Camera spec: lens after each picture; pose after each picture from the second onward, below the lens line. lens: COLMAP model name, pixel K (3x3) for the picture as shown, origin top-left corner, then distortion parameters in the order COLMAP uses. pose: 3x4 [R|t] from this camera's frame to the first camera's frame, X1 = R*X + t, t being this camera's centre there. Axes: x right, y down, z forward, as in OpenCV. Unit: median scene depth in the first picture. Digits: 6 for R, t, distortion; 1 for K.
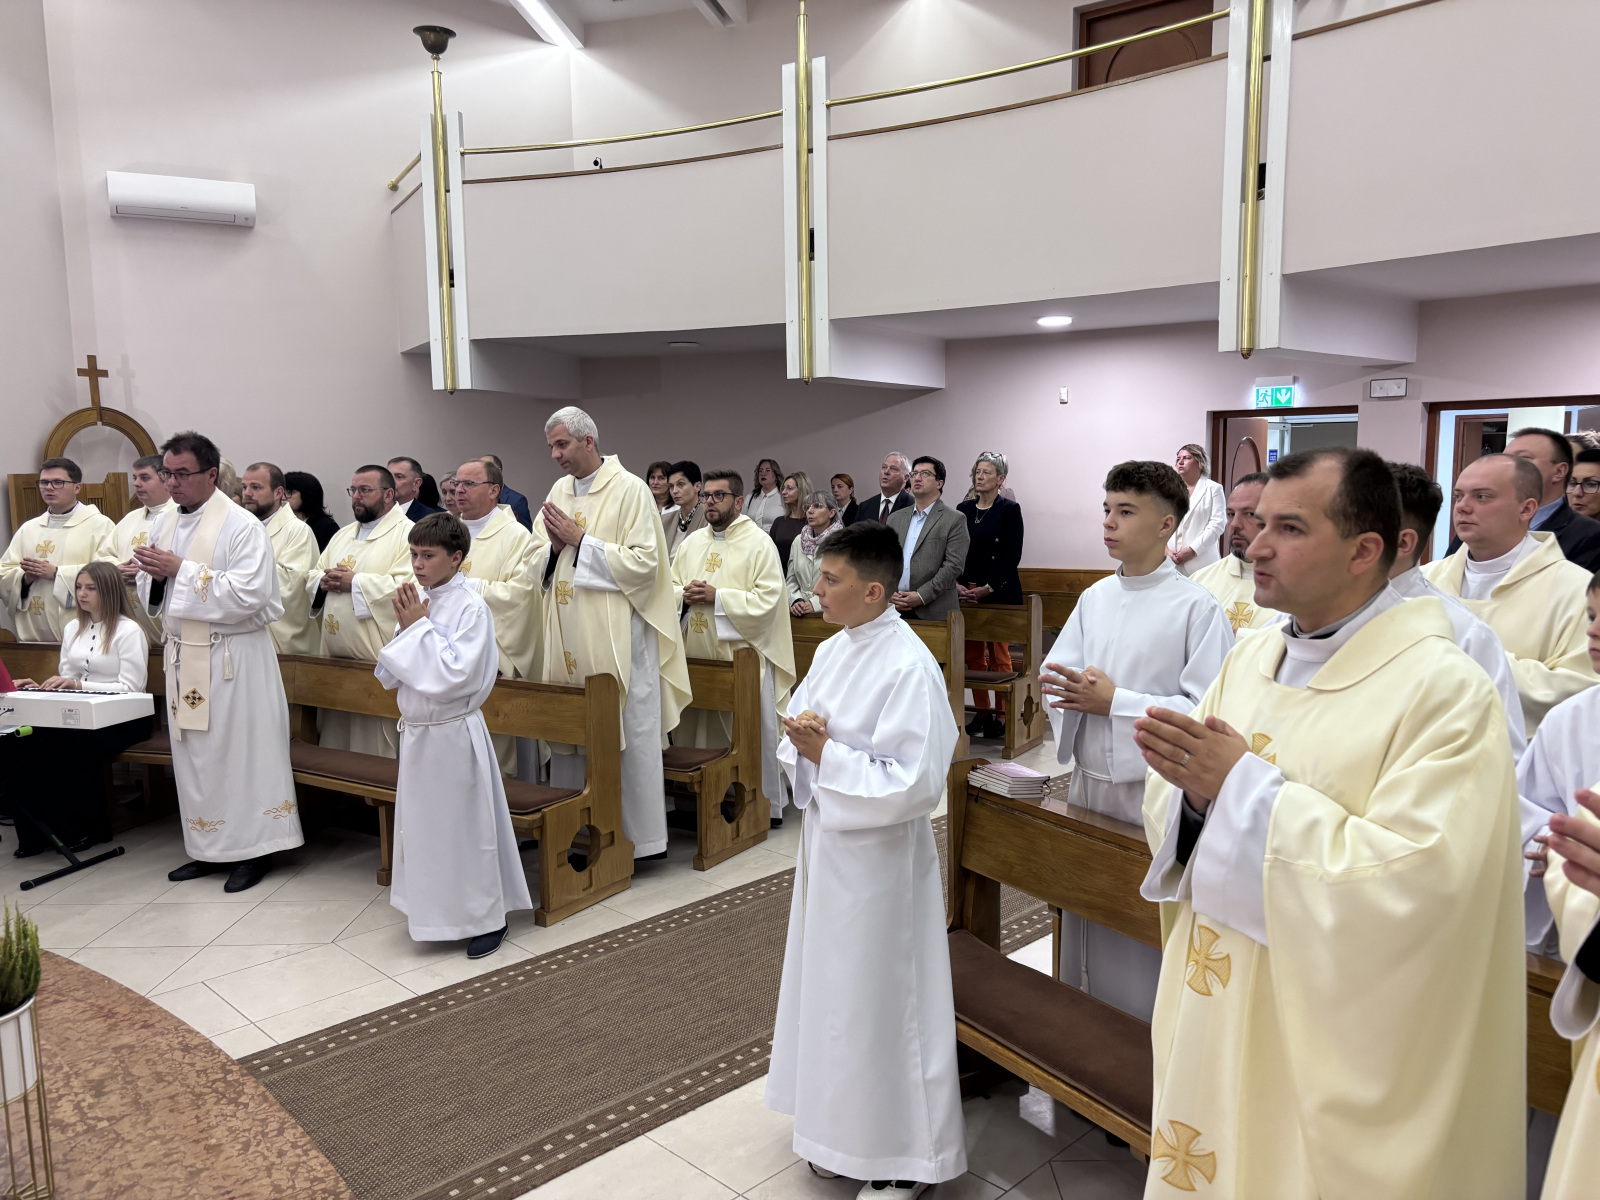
lens RADIAL K [[1182.8, 0, 841.0], [0, 1182.8, 599.6], [0, 0, 1]] dist [0.042137, -0.081021]
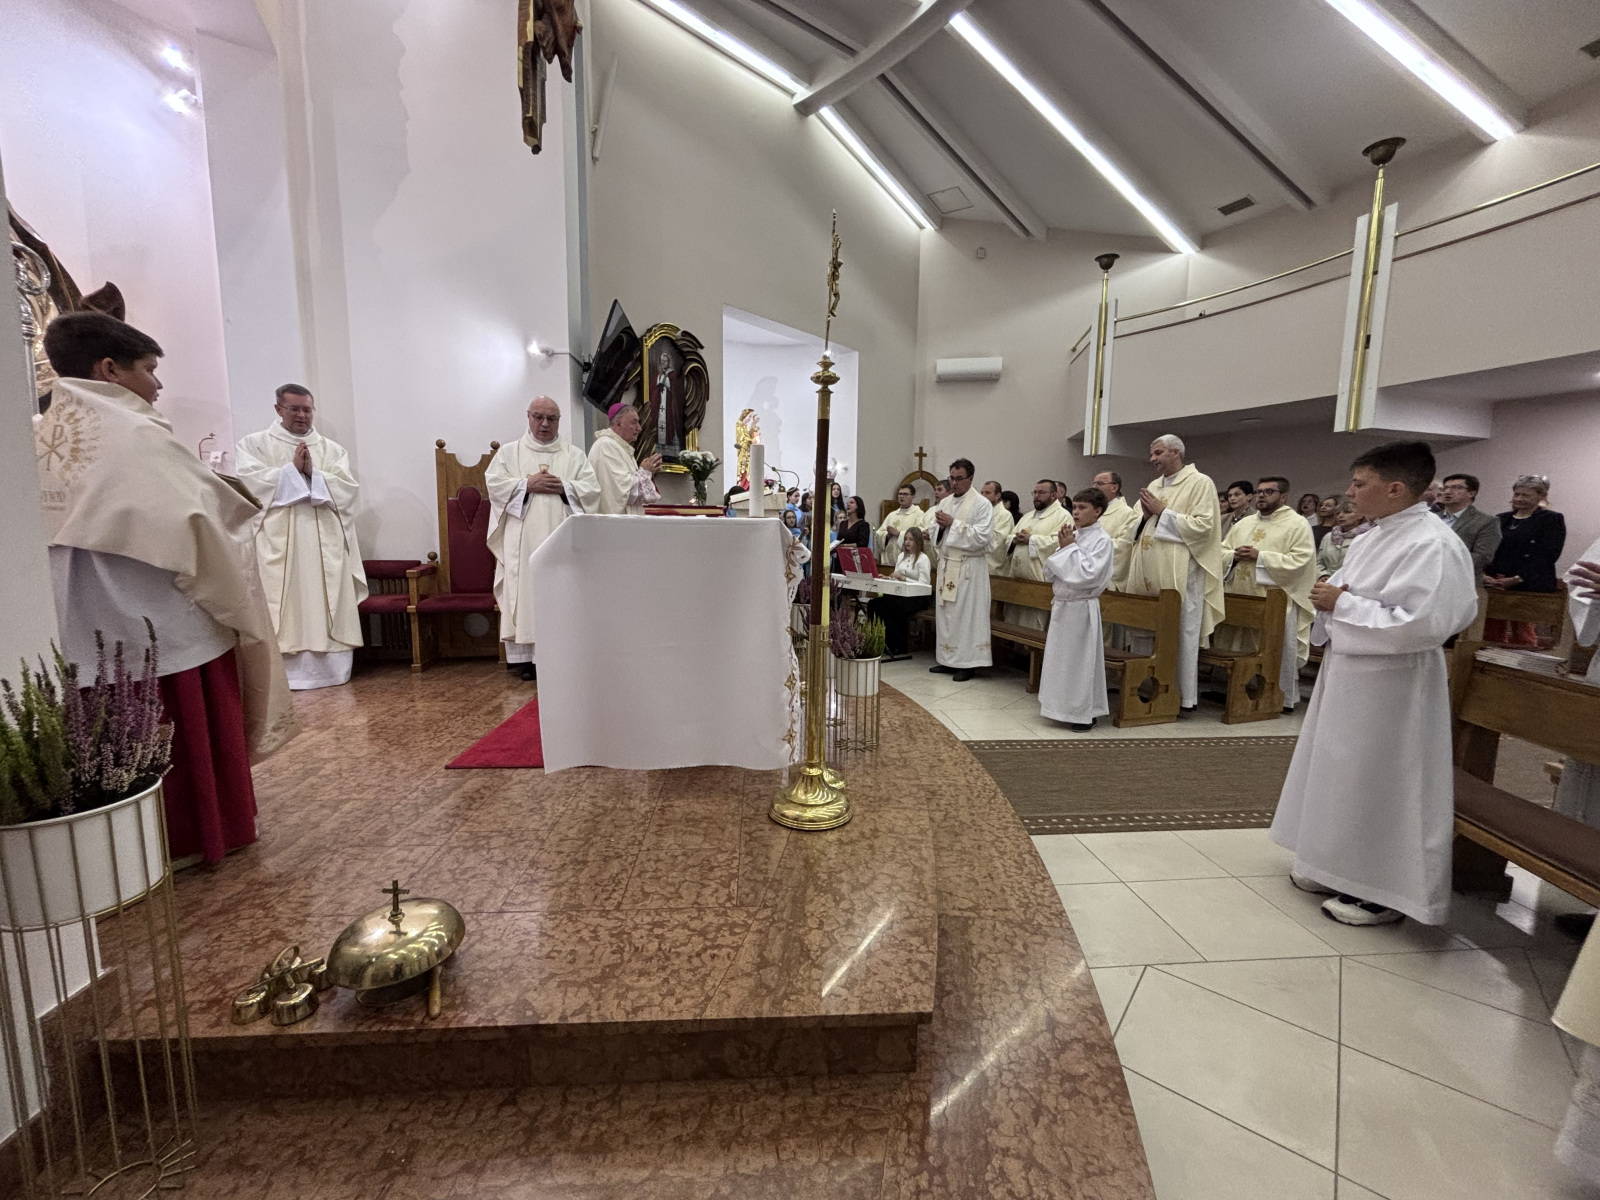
lens RADIAL K [[646.1, 0, 802.4], [0, 646.1, 594.1], [0, 0, 1]] dist [0.009399, -0.004499]
pose [[0.750479, 0.095511, -0.653957, 0.006646], [-0.109405, 0.993804, 0.019593, 0.096376], [0.651776, 0.056842, 0.756278, -0.031025]]
